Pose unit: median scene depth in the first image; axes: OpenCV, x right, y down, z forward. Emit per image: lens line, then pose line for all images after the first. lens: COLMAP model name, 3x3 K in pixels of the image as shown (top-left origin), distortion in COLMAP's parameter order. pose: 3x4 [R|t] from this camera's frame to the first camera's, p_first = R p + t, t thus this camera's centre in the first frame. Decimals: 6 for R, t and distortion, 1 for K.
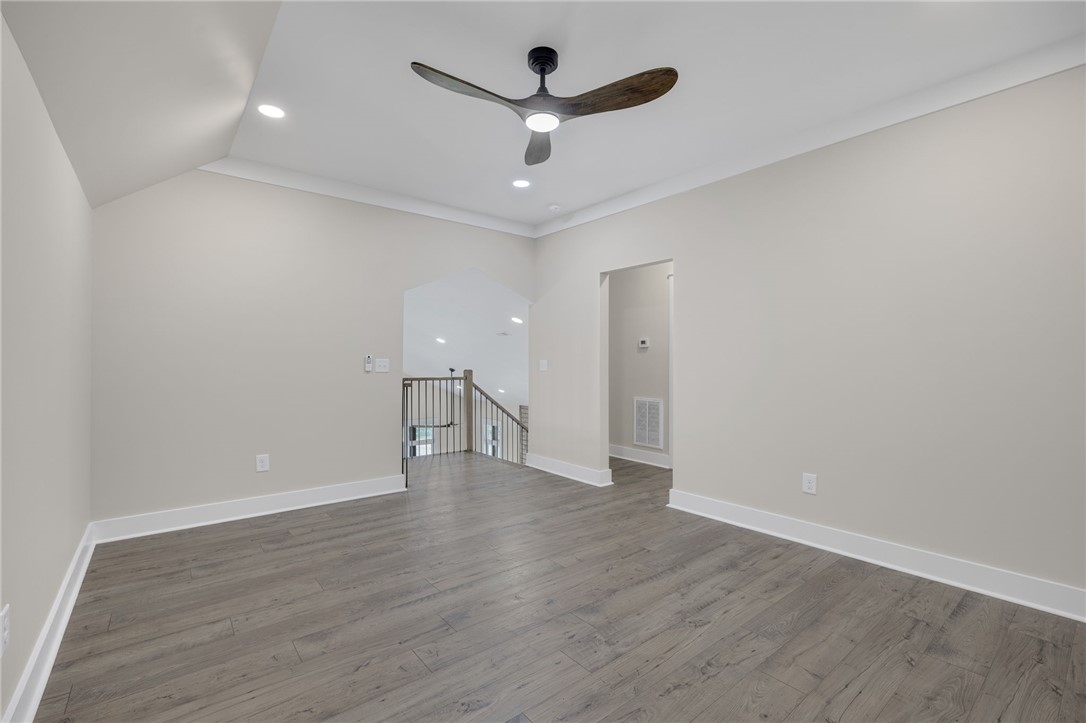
lens RADIAL K [[470.4, 0, 543.0], [0, 470.4, 361.5], [0, 0, 1]] dist [-0.000103, -0.000029]
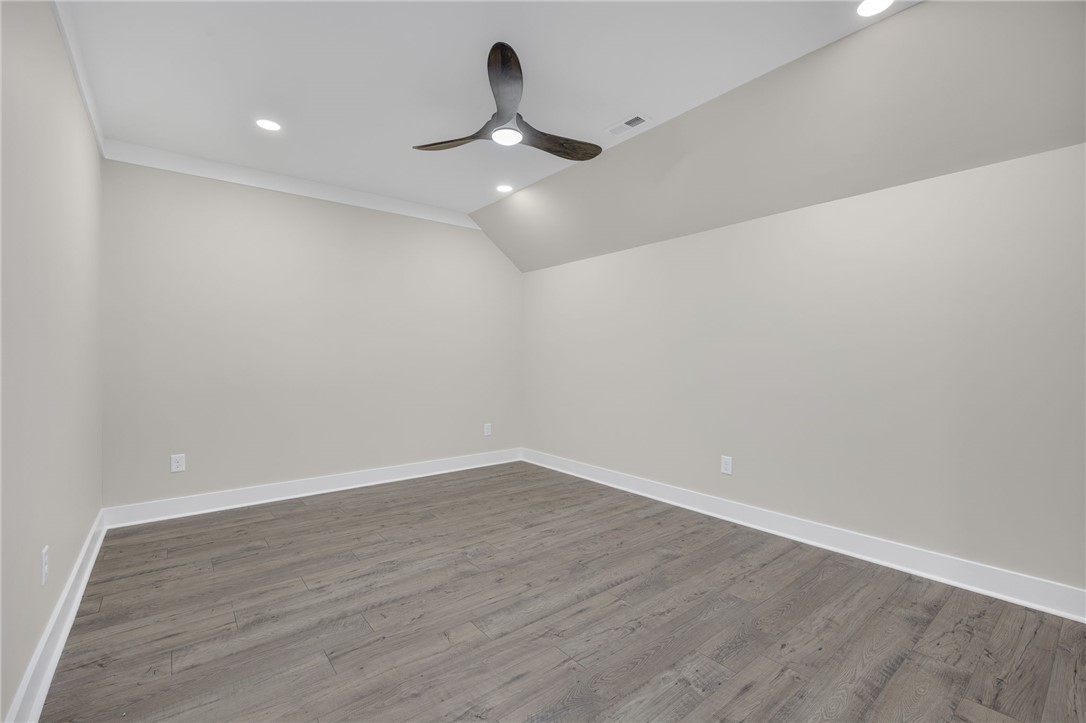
lens RADIAL K [[470.4, 0, 543.0], [0, 470.4, 361.5], [0, 0, 1]] dist [-0.000103, -0.000029]
pose [[-0.999993, -0.000687, 0.003553, -0.089529], [-0.000658, 0.999965, 0.008355, -0.010418], [-0.003559, 0.008353, -0.999959, 2.049708]]
